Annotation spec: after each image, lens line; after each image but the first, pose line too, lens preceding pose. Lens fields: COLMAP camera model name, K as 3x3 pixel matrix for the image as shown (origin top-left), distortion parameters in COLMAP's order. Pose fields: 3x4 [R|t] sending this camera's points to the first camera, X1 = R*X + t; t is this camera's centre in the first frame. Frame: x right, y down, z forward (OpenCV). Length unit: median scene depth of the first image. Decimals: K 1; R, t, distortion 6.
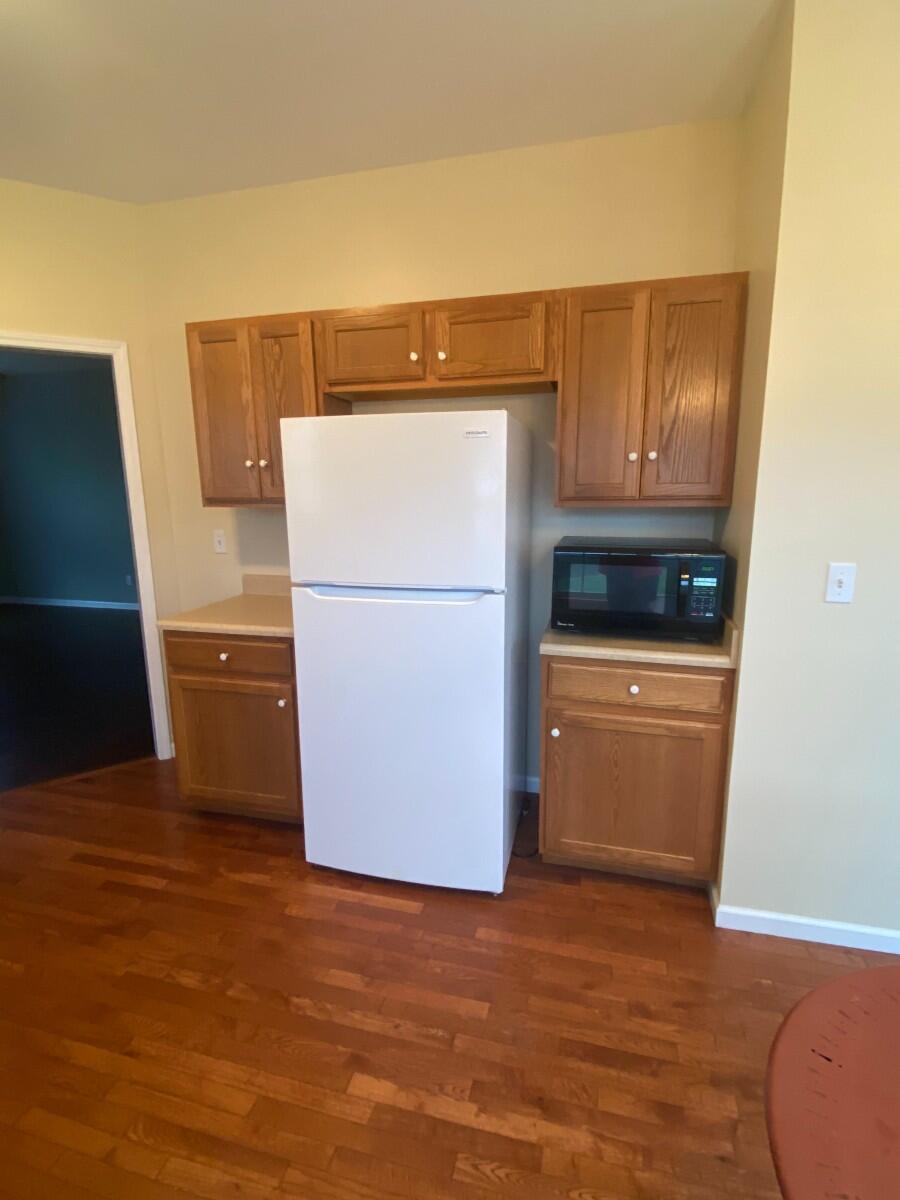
lens RADIAL K [[615.6, 0, 450.0], [0, 615.6, 600.0], [0, 0, 1]] dist [0.020843, -0.000091]
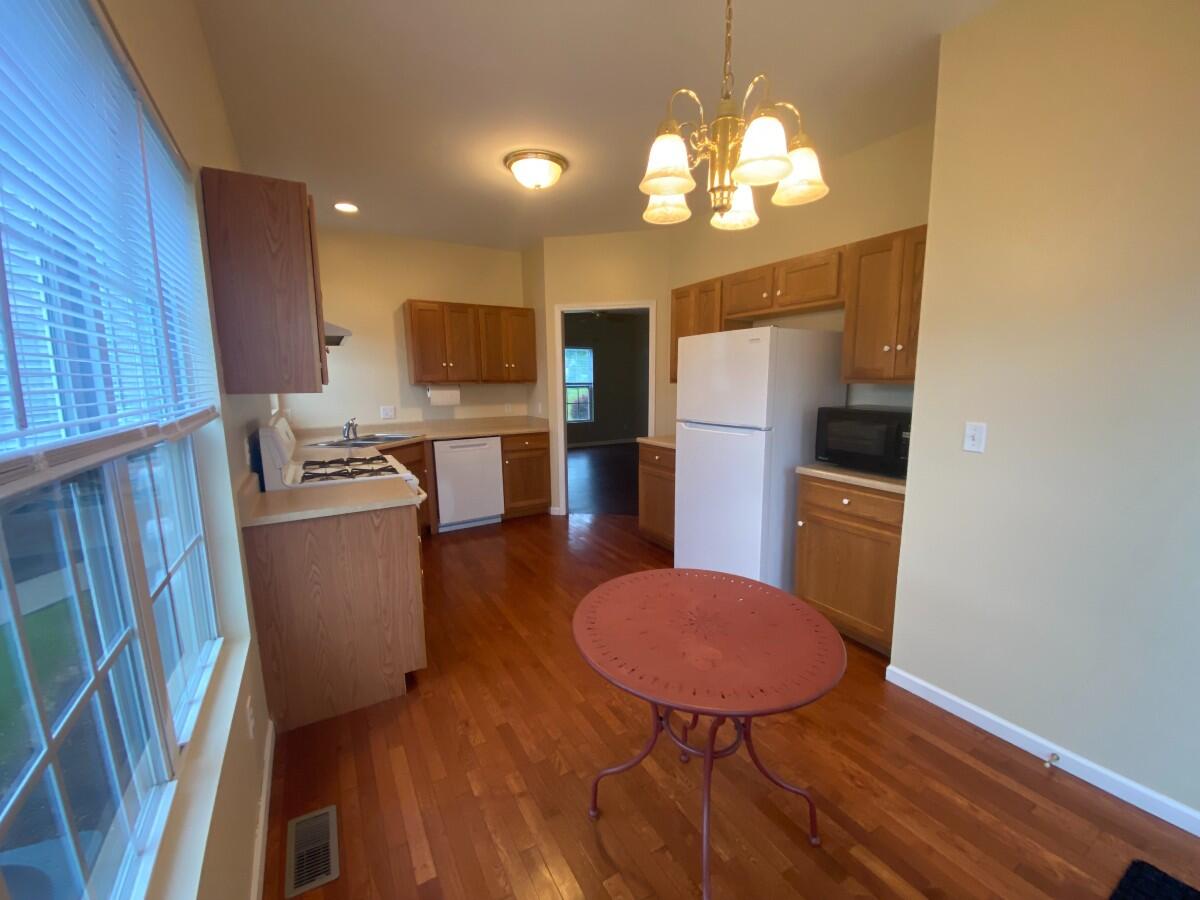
lens RADIAL K [[482.2, 0, 600.0], [0, 482.2, 450.0], [0, 0, 1]] dist [0.001519, -0.000028]
pose [[0.710567, 0.107331, -0.695395, 0.614205], [-0.131280, 0.991166, 0.018837, 0.068206], [0.691274, 0.077907, 0.718380, -0.250923]]
